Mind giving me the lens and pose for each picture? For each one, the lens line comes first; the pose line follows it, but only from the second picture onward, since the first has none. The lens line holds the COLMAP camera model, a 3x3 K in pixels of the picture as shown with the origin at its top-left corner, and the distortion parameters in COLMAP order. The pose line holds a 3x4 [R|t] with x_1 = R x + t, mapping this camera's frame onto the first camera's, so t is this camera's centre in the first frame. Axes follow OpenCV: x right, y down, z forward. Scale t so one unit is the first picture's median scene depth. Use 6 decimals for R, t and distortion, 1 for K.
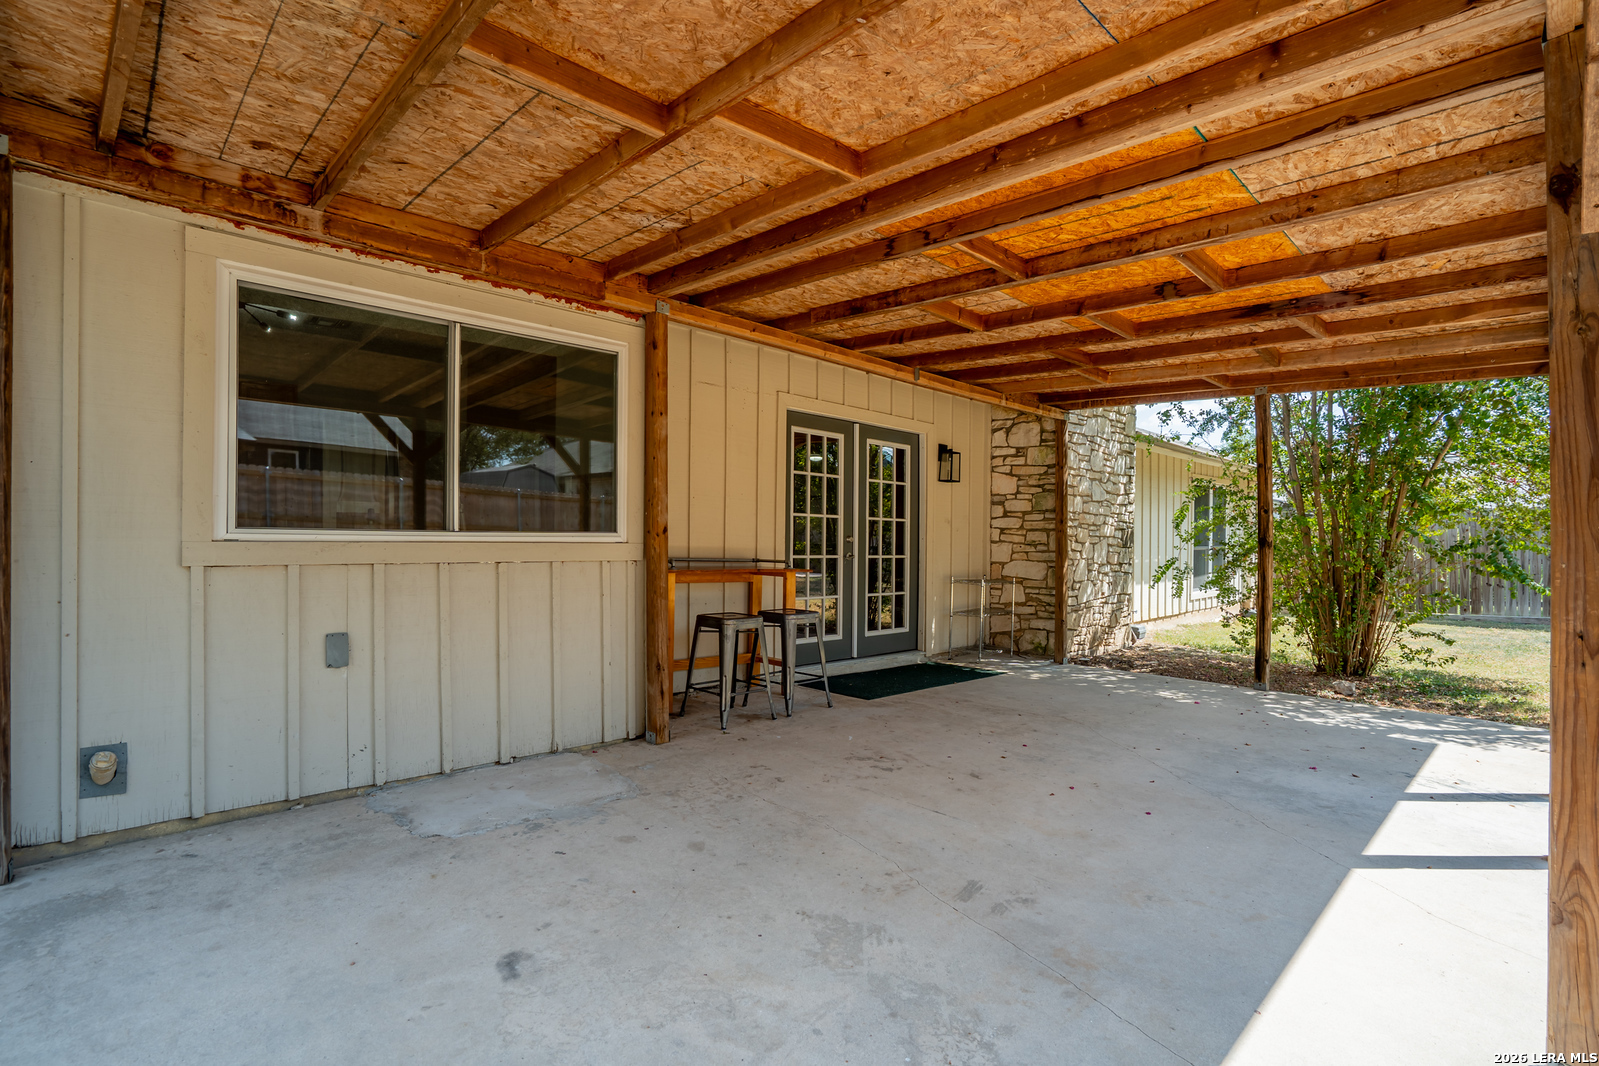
lens RADIAL K [[720.8, 0, 768.8], [0, 720.8, 545.2], [0, 0, 1]] dist [-0.008700, 0.003346]
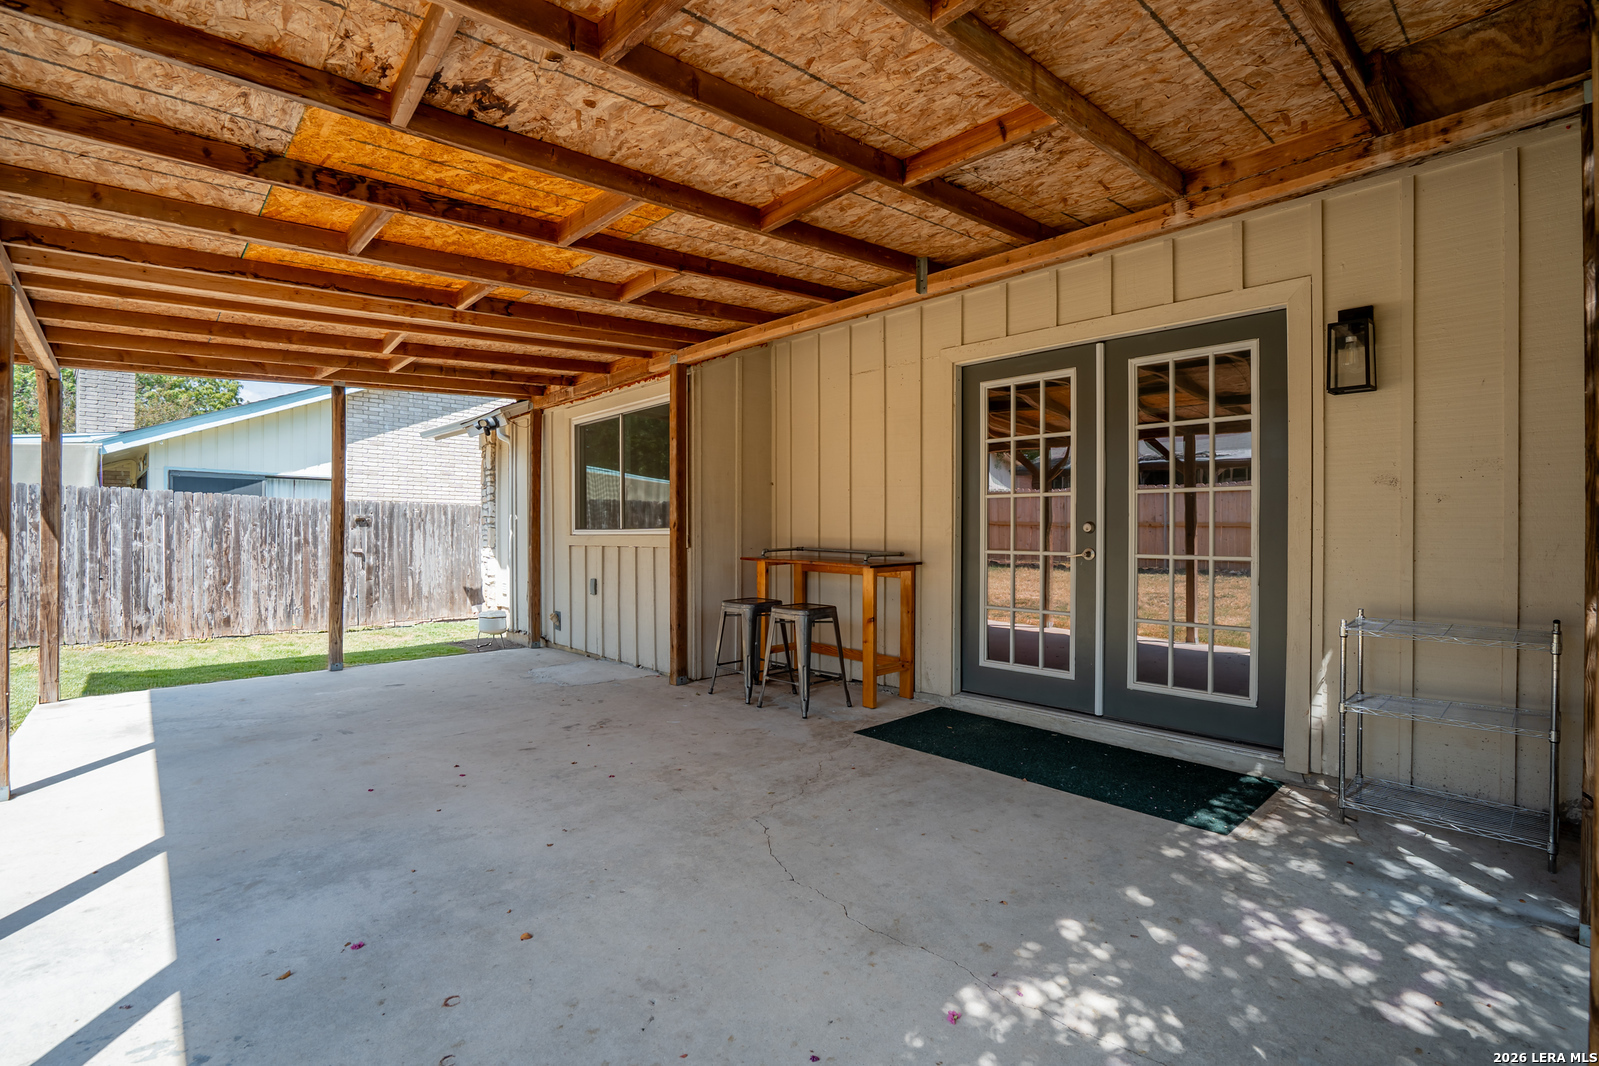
lens RADIAL K [[720.8, 0, 833.3], [0, 720.8, 541.0], [0, 0, 1]] dist [-0.008700, 0.003346]
pose [[0.035972, 0.000213, -0.999353, 1.338793], [-0.001044, 0.999999, 0.000175, 0.003400], [0.999352, 0.001037, 0.035972, 1.365061]]
